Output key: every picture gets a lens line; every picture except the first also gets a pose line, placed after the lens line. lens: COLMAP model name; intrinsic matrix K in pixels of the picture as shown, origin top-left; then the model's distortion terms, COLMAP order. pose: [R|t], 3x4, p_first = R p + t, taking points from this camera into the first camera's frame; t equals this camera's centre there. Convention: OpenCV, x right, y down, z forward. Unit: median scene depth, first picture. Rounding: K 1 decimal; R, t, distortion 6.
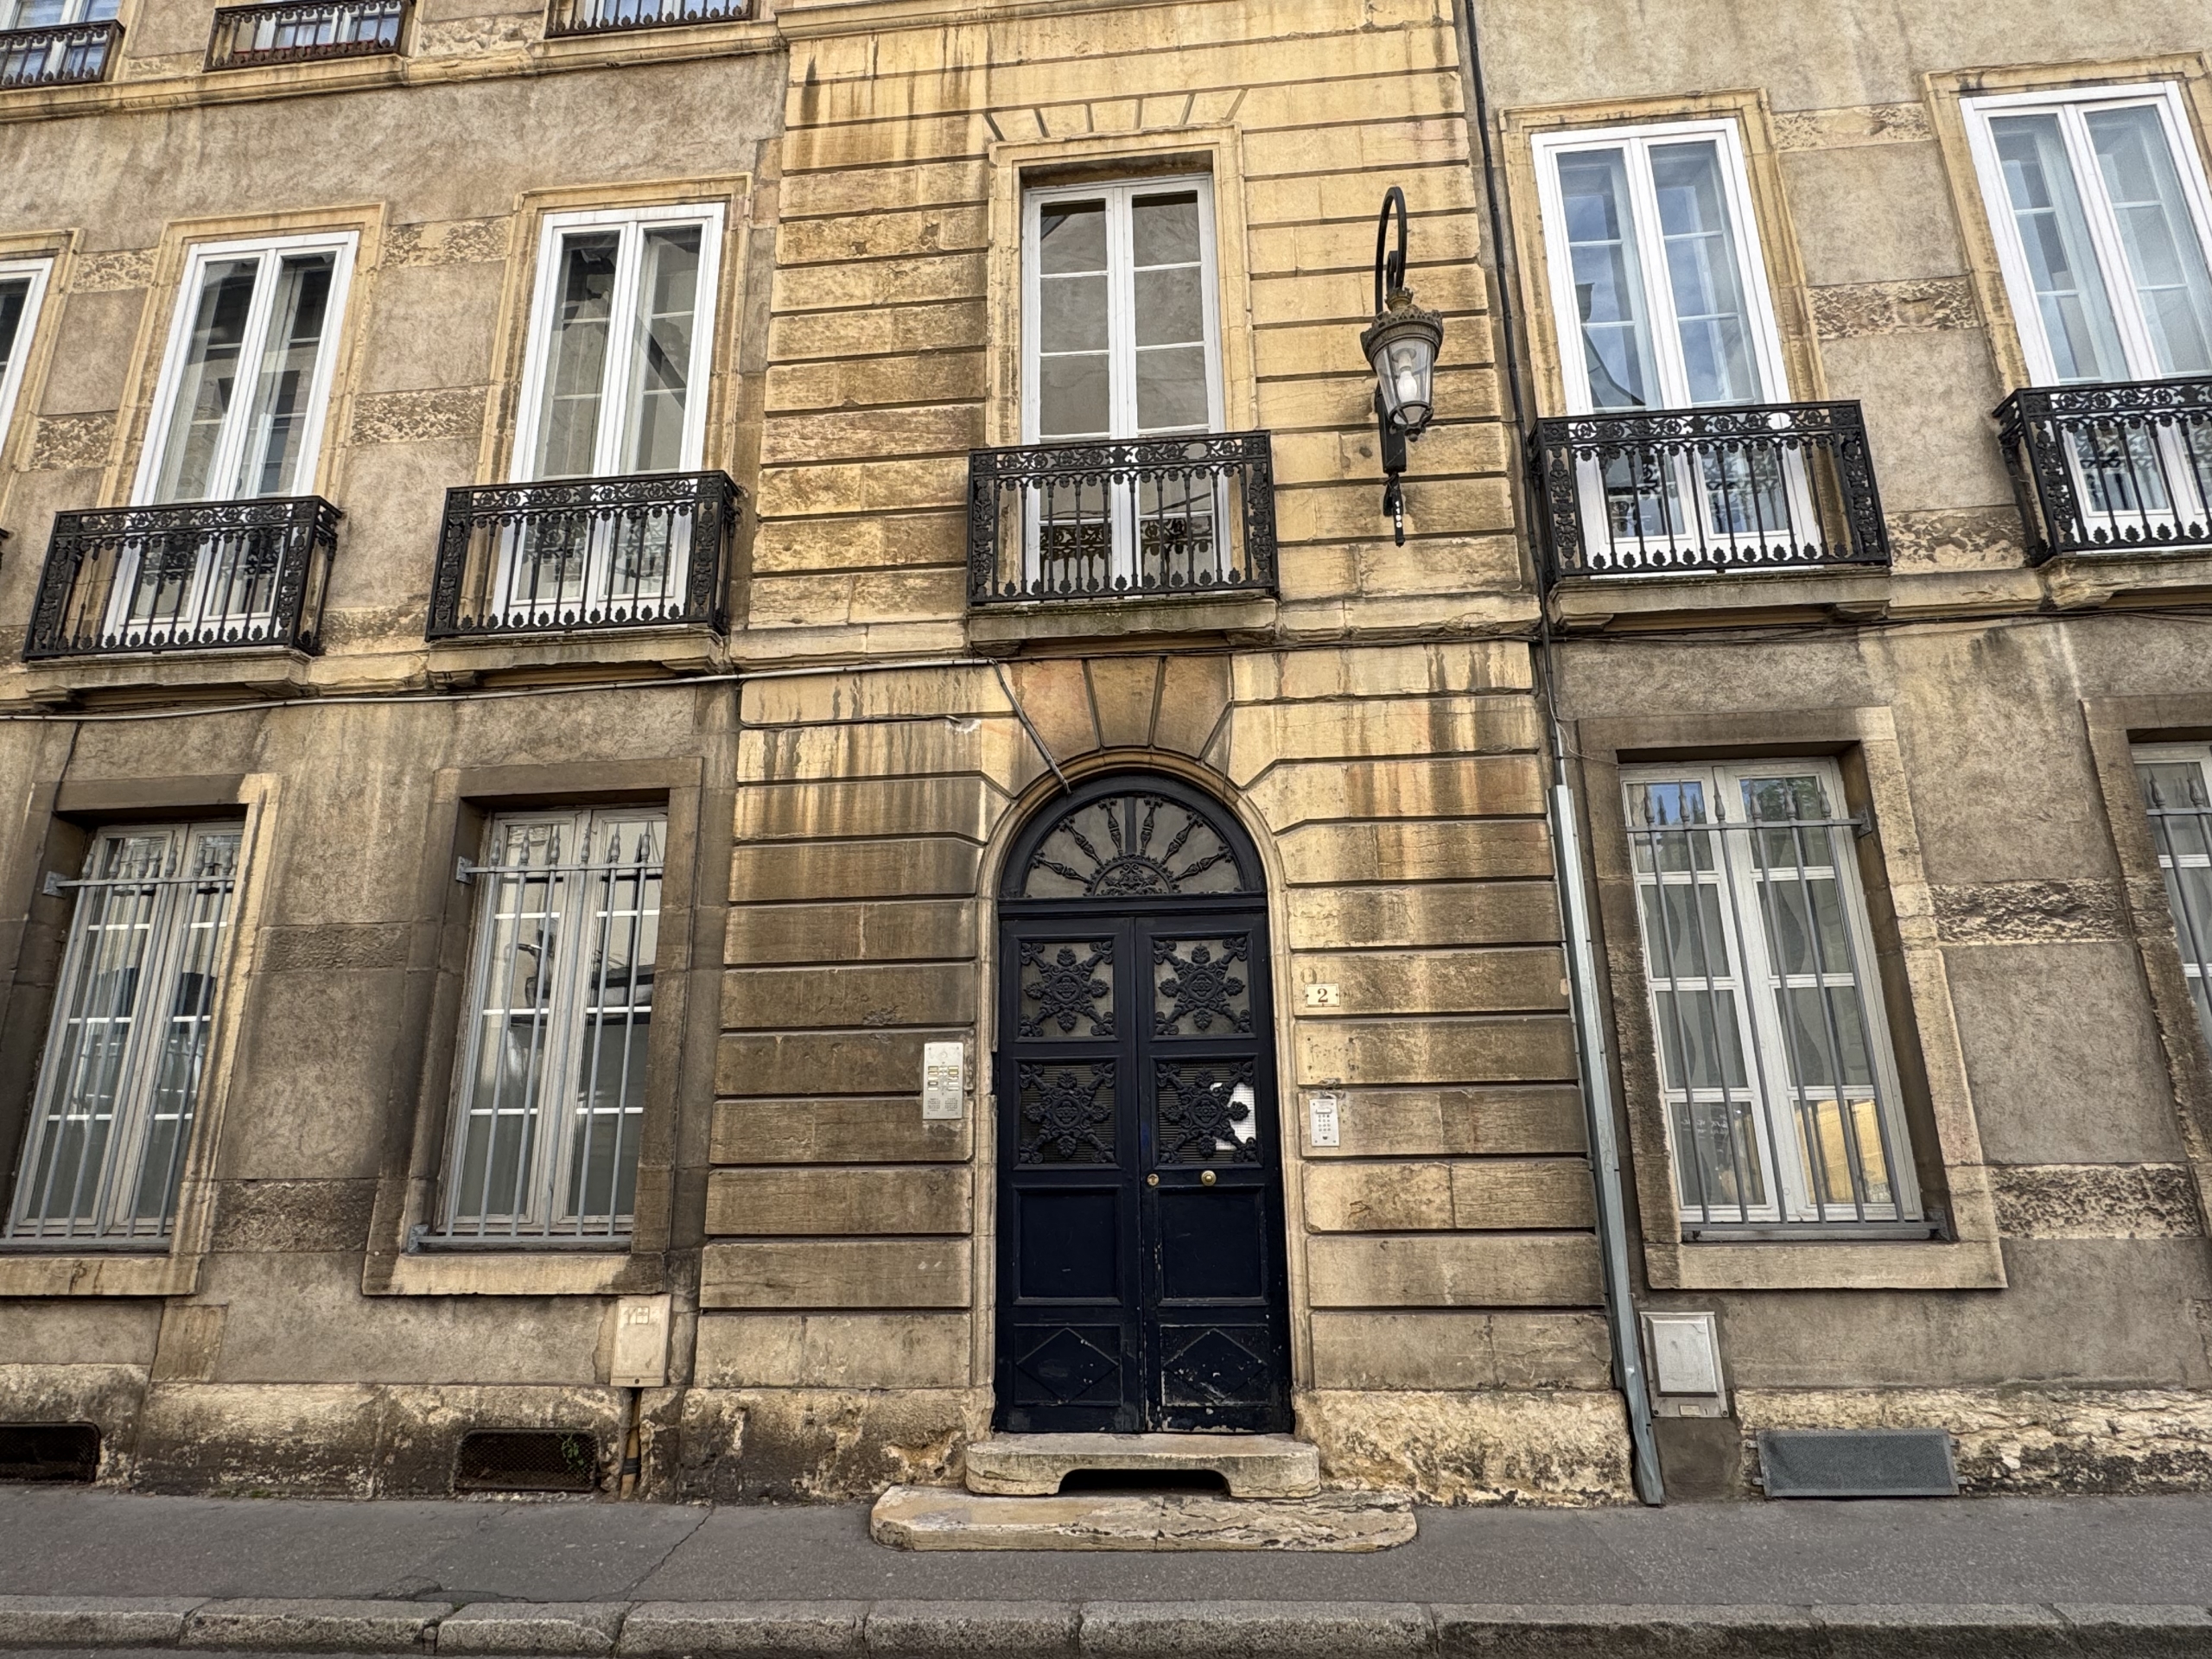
lens RADIAL K [[1178.2, 0, 1104.1], [0, 1178.2, 824.7], [0, 0, 1]] dist [-0.002086, 0.000056]
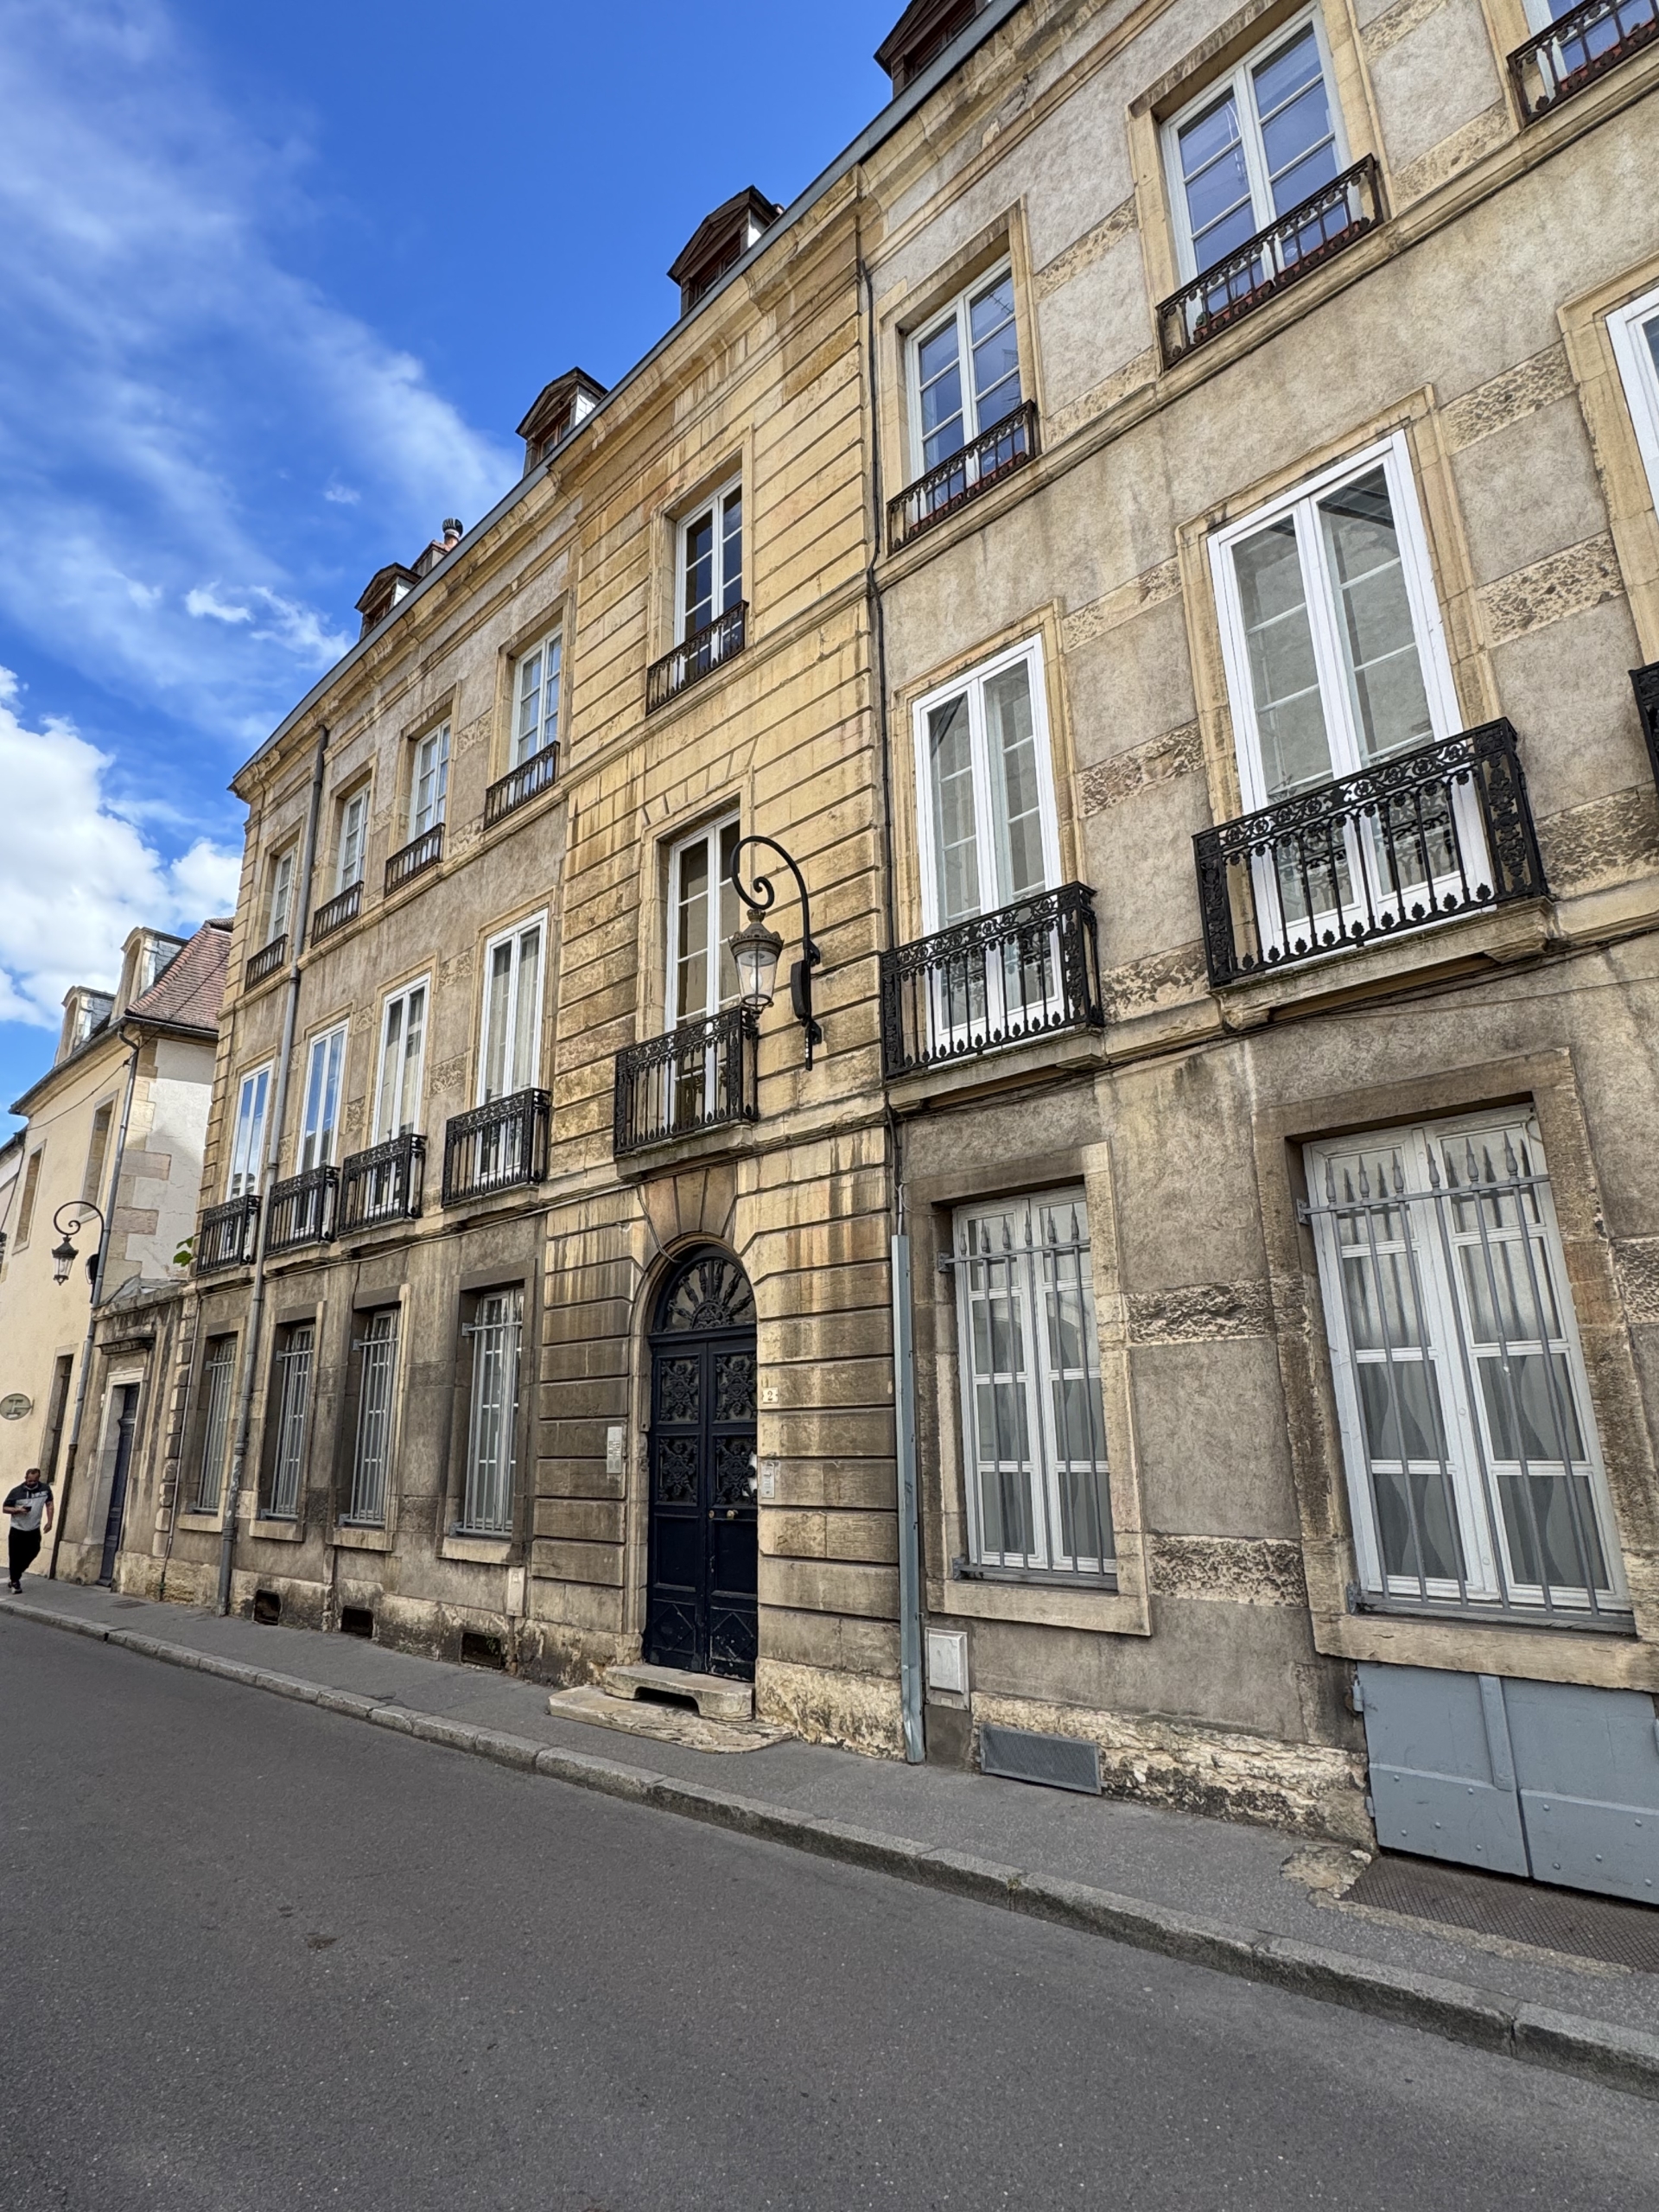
lens RADIAL K [[1178.2, 0, 832.7], [0, 1178.2, 1108.1], [0, 0, 1]] dist [-0.002086, 0.000056]
pose [[0.779196, -0.167571, -0.603965, 1.199240], [0.169570, 0.984024, -0.054251, -0.118233], [0.603407, -0.060142, 0.795162, -0.117609]]
